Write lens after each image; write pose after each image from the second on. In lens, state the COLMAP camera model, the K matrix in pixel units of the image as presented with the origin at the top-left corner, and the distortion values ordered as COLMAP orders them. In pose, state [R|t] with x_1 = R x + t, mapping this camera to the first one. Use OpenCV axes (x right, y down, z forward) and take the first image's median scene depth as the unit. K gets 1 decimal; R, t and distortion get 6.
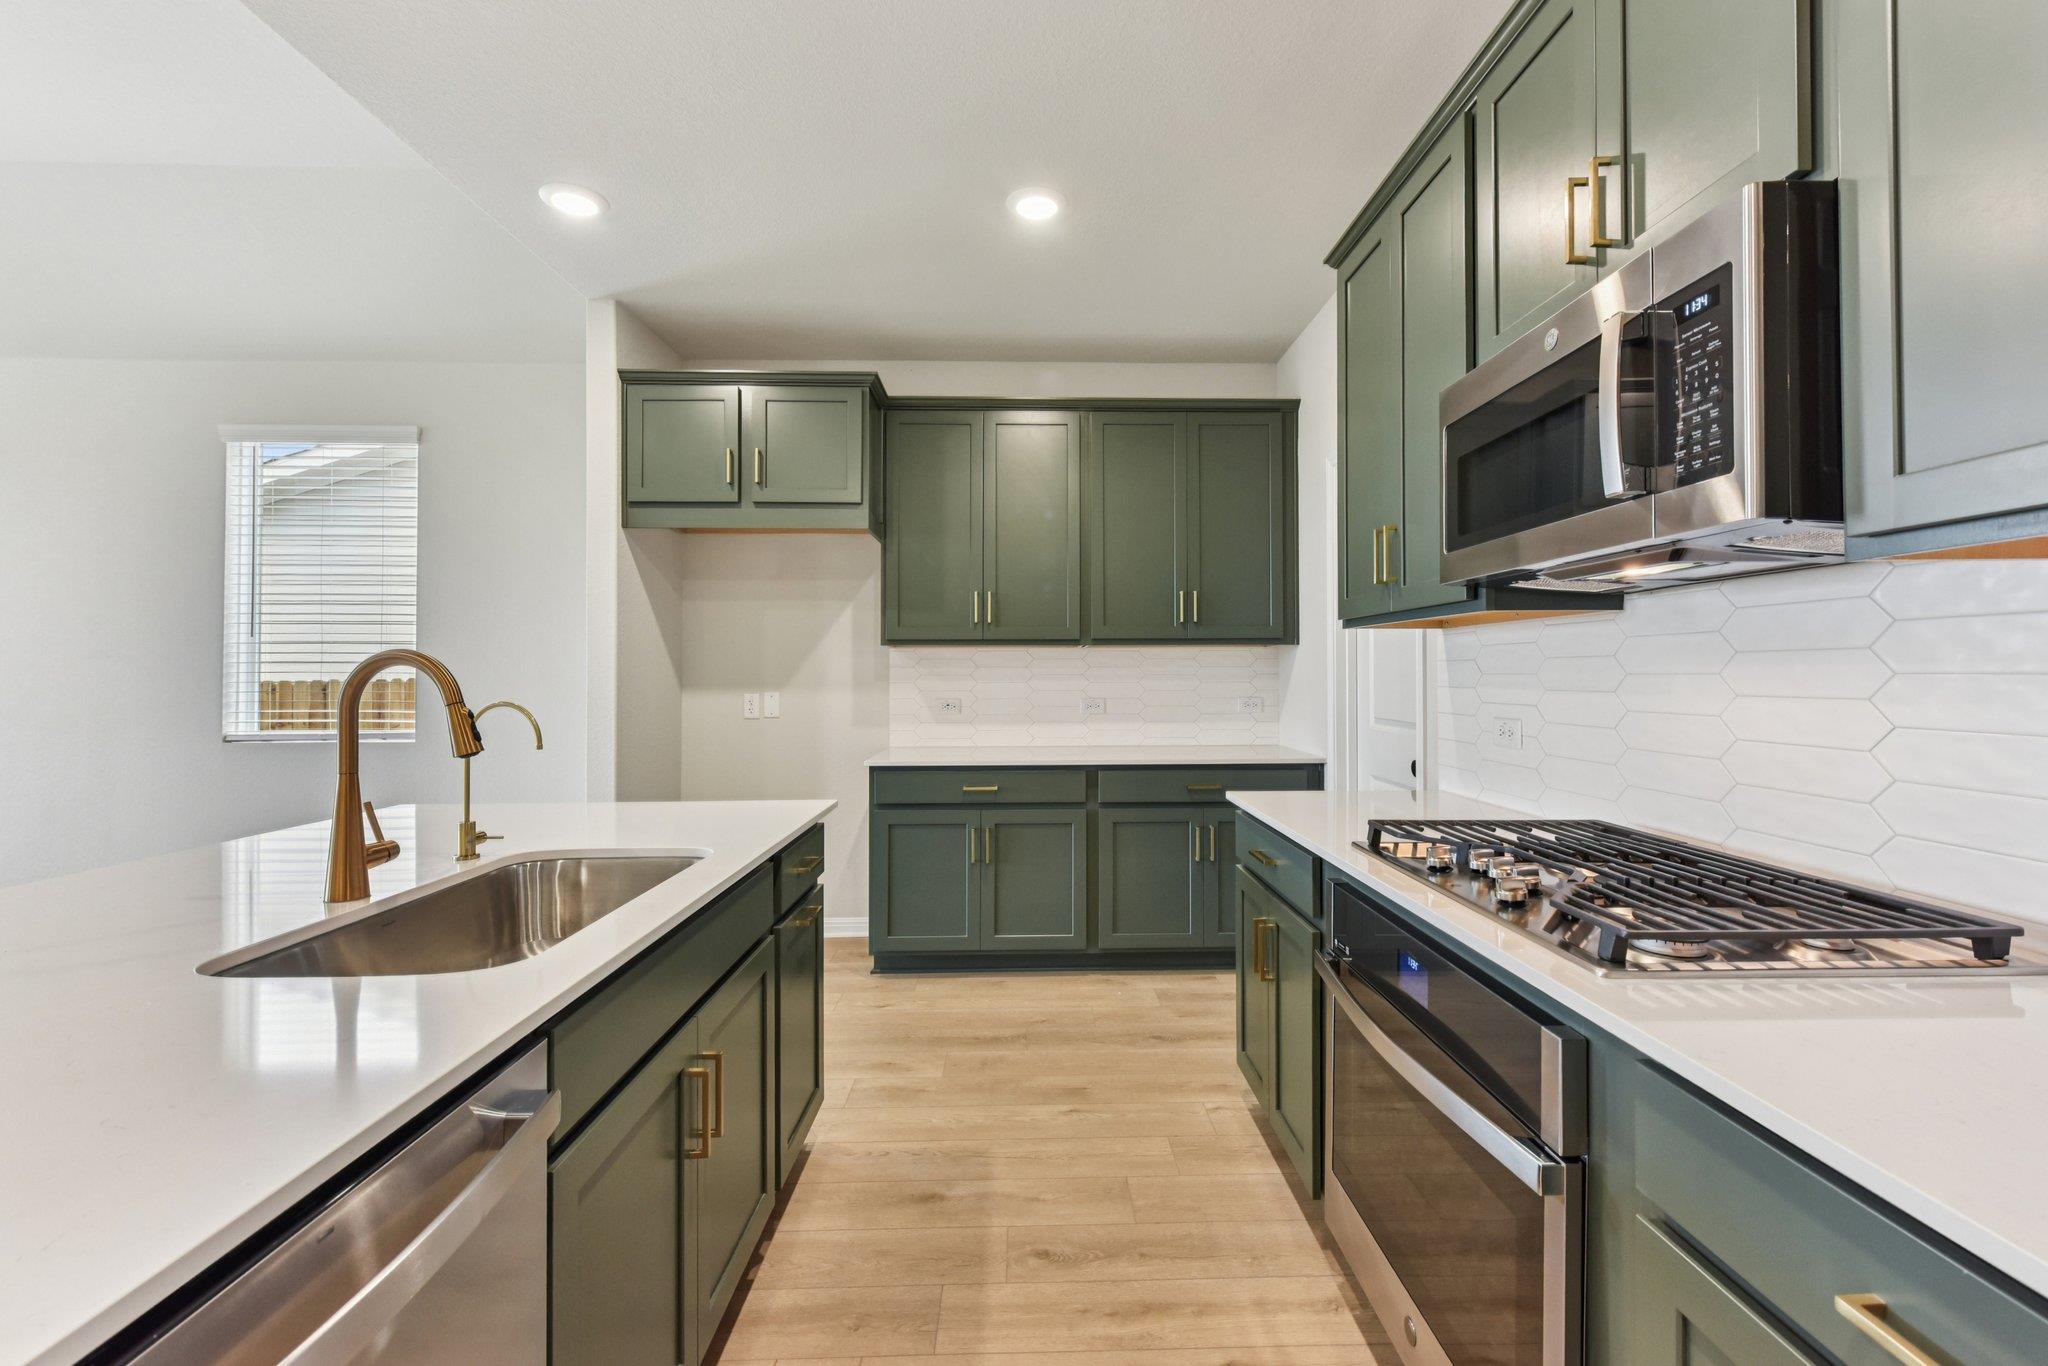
lens RADIAL K [[845.9, 0, 1030.3], [0, 845.9, 673.8], [0, 0, 1]] dist [-0.000168, -0.000020]
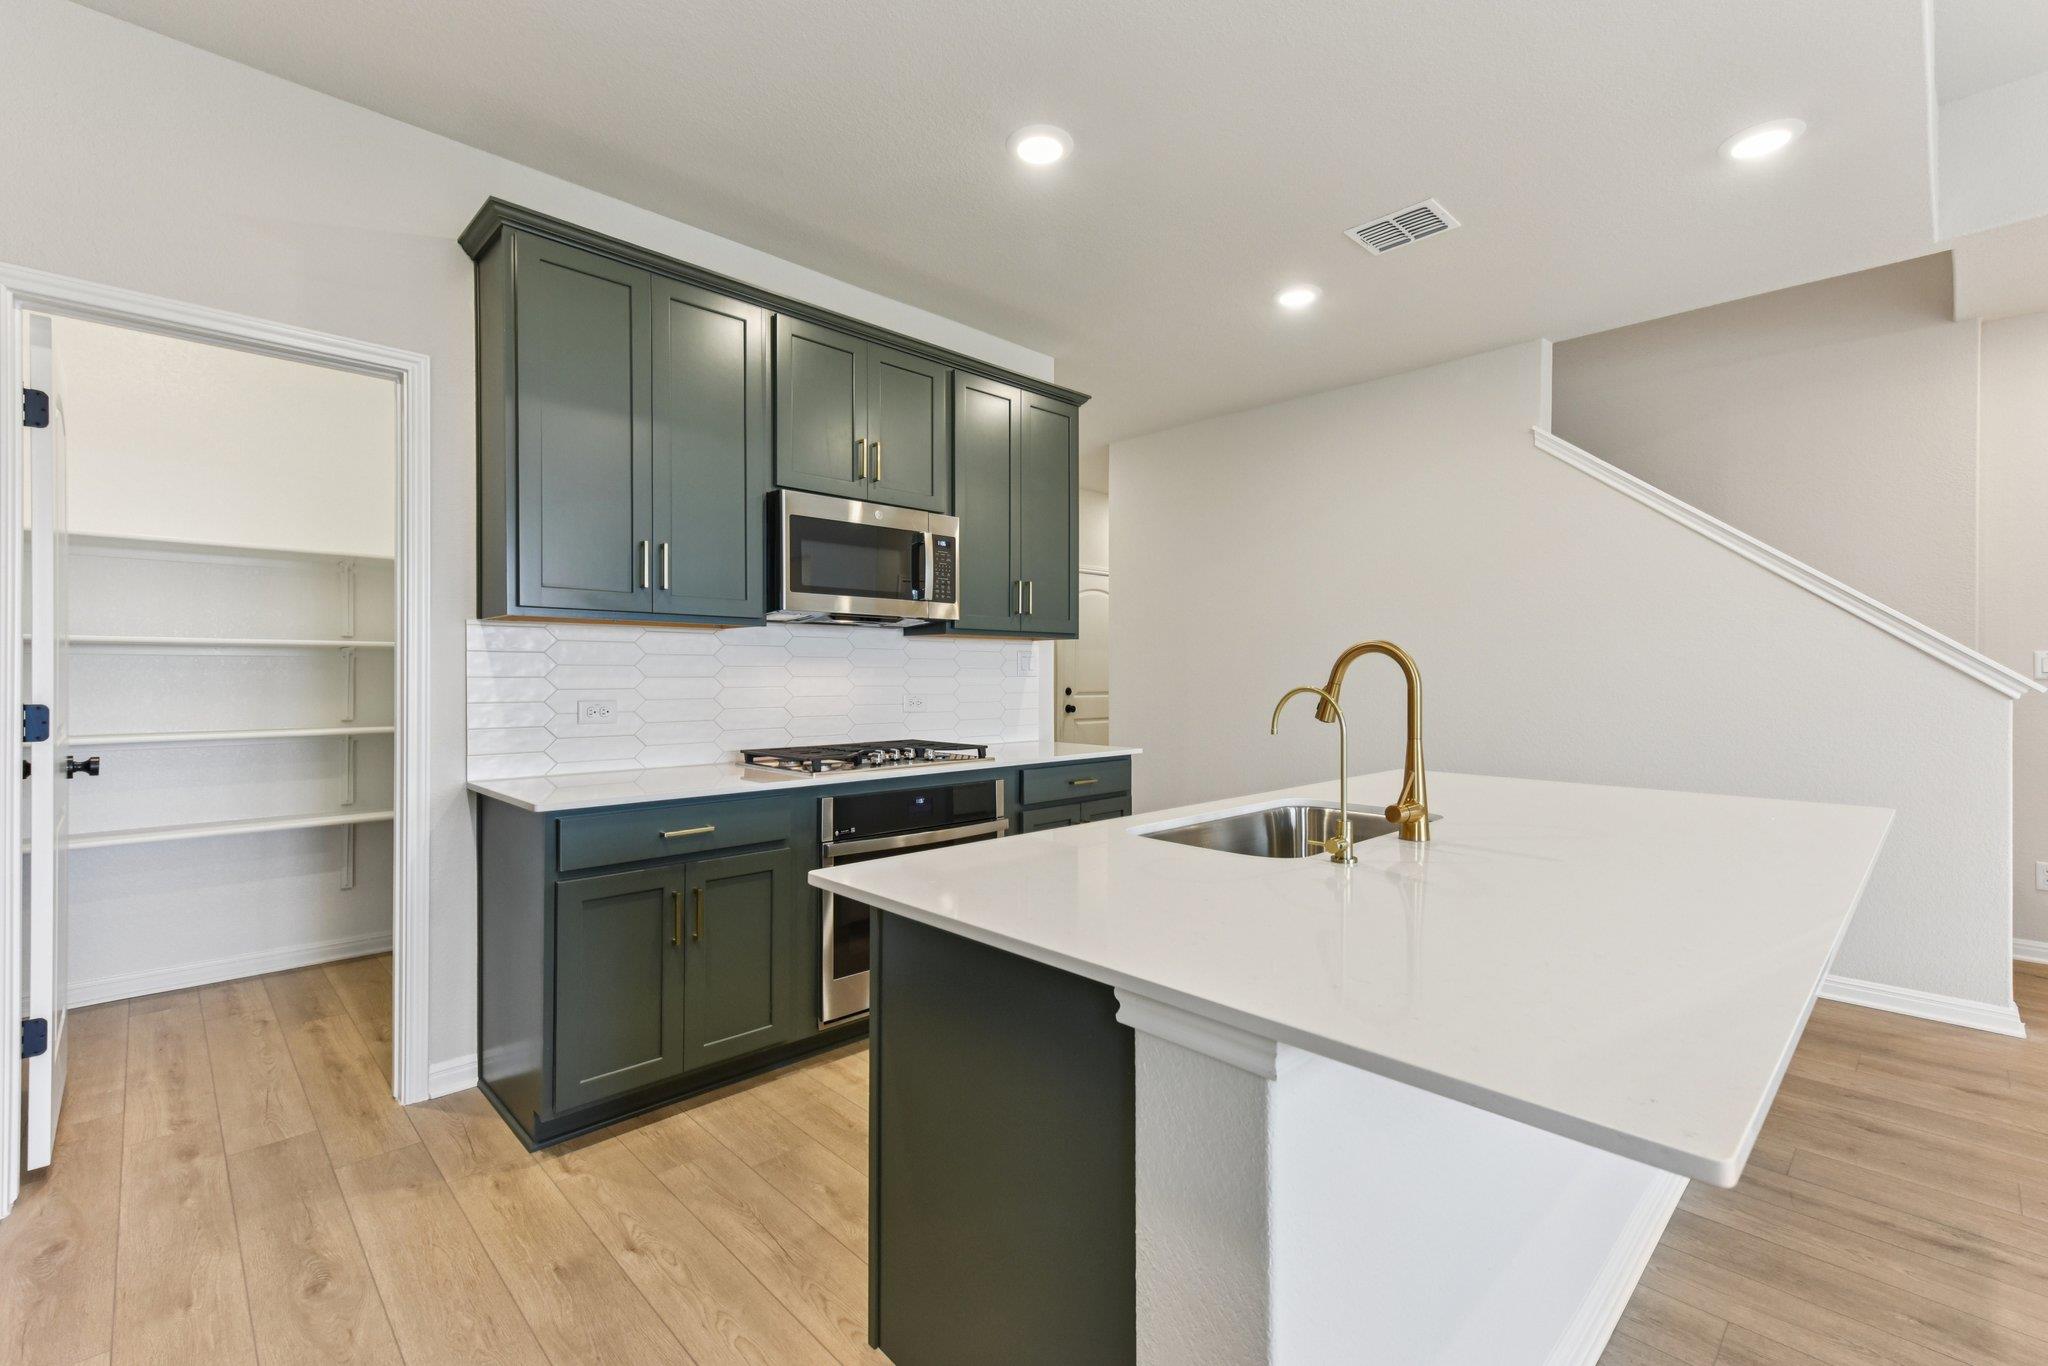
lens RADIAL K [[915.9, 0, 1024.0], [0, 915.9, 683.0], [0, 0, 1]] dist [0.002544, 0.000070]
pose [[-0.681068, -0.004435, 0.732207, -0.473675], [0.000736, 0.999977, 0.006742, 0.009658], [-0.732220, 0.005131, -0.681049, 0.795575]]
